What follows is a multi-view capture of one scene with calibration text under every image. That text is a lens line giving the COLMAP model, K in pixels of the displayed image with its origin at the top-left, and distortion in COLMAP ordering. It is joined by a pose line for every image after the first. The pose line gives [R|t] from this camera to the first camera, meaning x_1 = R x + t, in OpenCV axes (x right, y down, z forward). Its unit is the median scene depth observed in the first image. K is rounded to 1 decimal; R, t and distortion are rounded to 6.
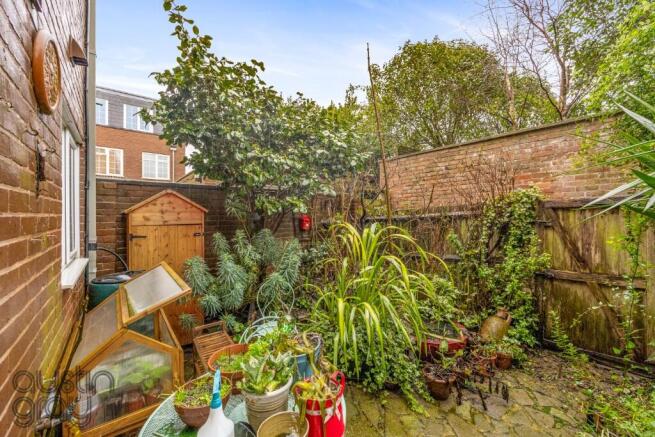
lens RADIAL K [[264.1, 0, 326.1], [0, 264.1, 218.1], [0, 0, 1]] dist [-0.000190, -0.000049]
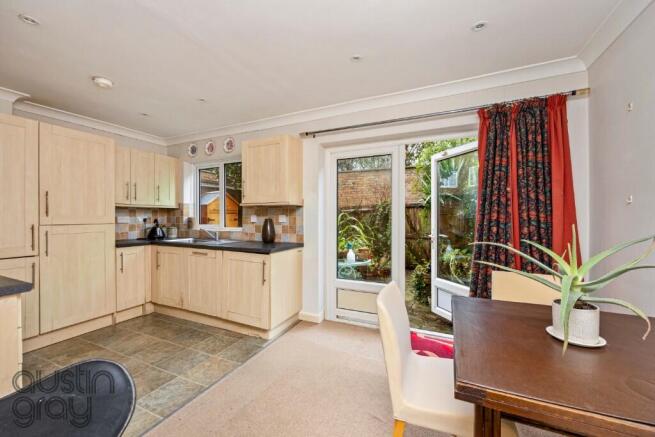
lens RADIAL K [[264.1, 0, 326.1], [0, 264.1, 218.1], [0, 0, 1]] dist [-0.000190, -0.000049]
pose [[0.897068, 0.000124, 0.441892, -0.809284], [-0.001177, 0.999997, 0.002109, 0.056465], [-0.441890, -0.002412, 0.897066, -0.806075]]
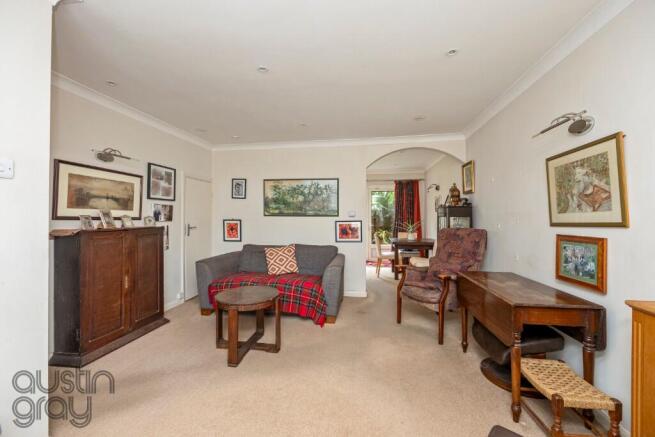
lens RADIAL K [[264.1, 0, 326.1], [0, 264.1, 218.1], [0, 0, 1]] dist [-0.000190, -0.000049]
pose [[0.745356, 0.001489, 0.666665, -4.426422], [-0.000552, 0.999999, -0.001616, 0.081062], [-0.666667, 0.000837, 0.745355, -3.203080]]
